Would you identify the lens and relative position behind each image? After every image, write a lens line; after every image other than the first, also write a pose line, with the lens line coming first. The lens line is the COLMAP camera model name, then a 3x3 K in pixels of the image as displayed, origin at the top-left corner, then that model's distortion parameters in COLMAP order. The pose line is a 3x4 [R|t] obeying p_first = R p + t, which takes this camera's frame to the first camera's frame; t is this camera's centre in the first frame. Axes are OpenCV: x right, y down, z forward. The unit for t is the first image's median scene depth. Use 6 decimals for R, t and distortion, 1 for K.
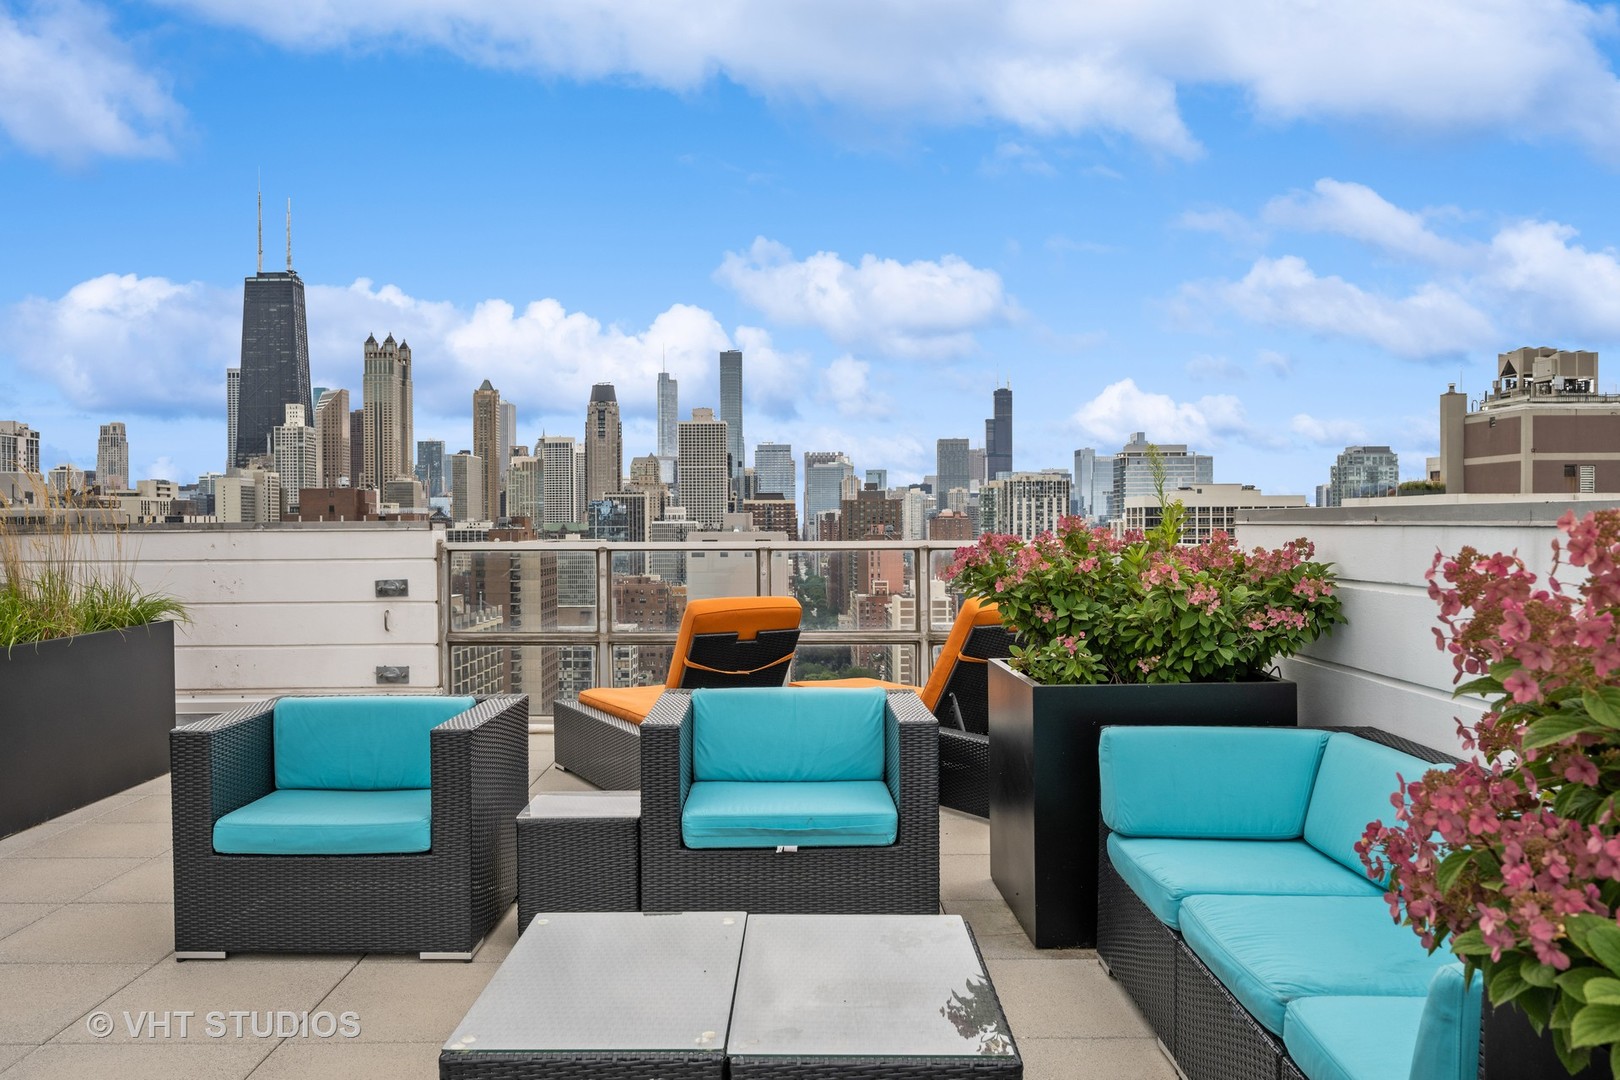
lens RADIAL K [[1258.7, 0, 807.8], [0, 1258.7, 534.8], [0, 0, 1]] dist [-0.001157, -0.001427]
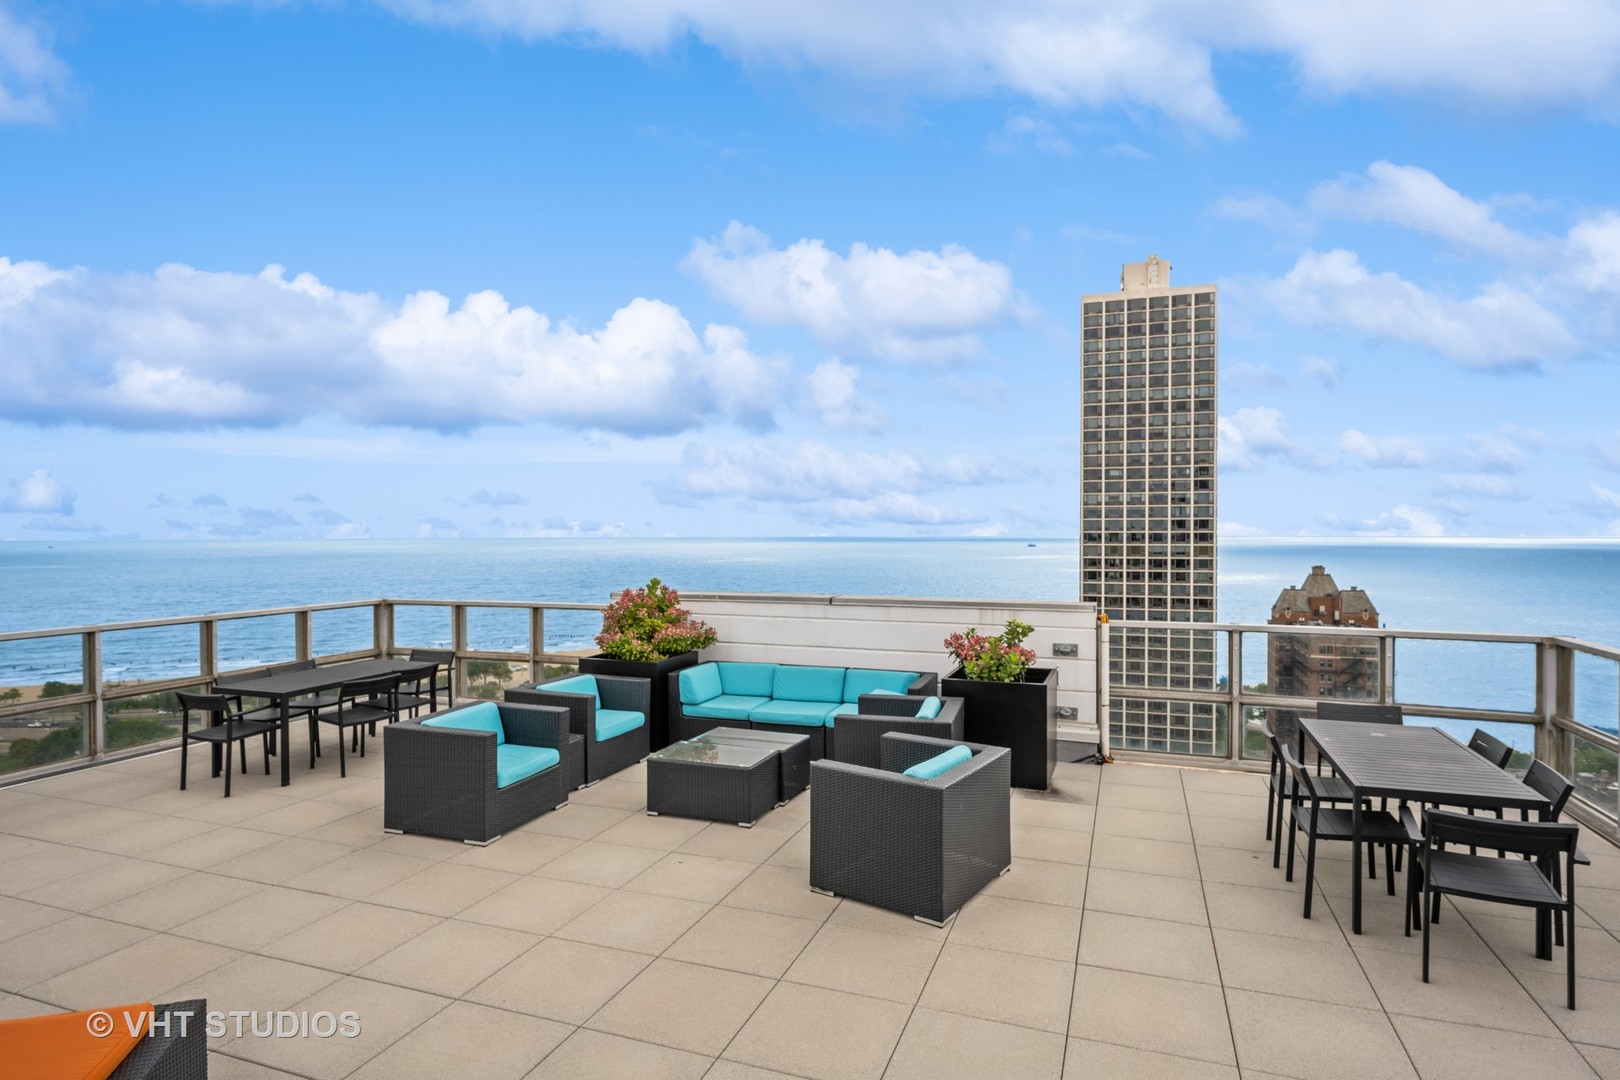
lens RADIAL K [[876.6, 0, 813.9], [0, 876.6, 548.1], [0, 0, 1]] dist [-0.001499, 0.000370]
pose [[0.999826, 0.005674, 0.017748, 0.007602], [-0.005737, 0.999978, 0.003474, -0.013598], [-0.017728, -0.003575, 0.999836, 0.393913]]
